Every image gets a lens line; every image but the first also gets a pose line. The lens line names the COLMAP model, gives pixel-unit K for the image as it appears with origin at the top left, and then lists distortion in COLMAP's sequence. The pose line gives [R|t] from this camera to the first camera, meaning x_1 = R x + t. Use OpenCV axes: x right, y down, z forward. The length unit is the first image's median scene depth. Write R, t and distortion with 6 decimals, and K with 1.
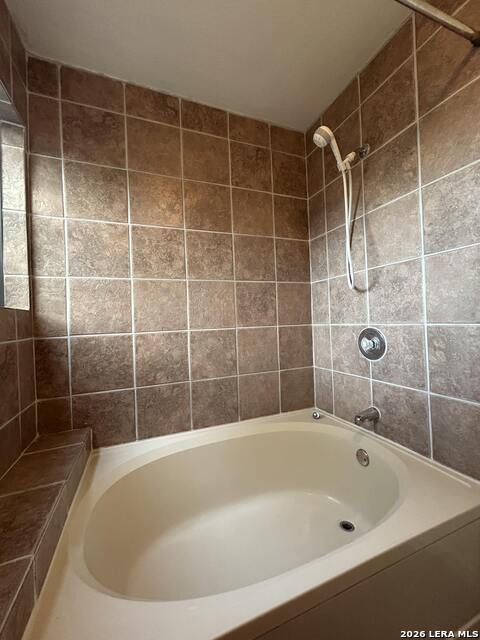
lens RADIAL K [[258.9, 0, 240.0], [0, 258.9, 317.3], [0, 0, 1]] dist [0.002485, -0.000375]
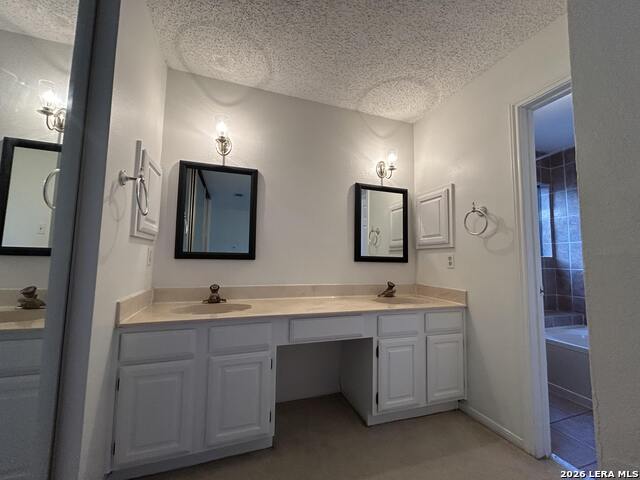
lens RADIAL K [[258.9, 0, 318.7], [0, 258.9, 239.4], [0, 0, 1]] dist [0.002485, -0.000375]
pose [[-0.040038, -0.046066, -0.998136, 1.532339], [-0.012965, 0.998877, -0.045580, -0.046081], [0.999114, 0.011116, -0.040590, -0.989083]]
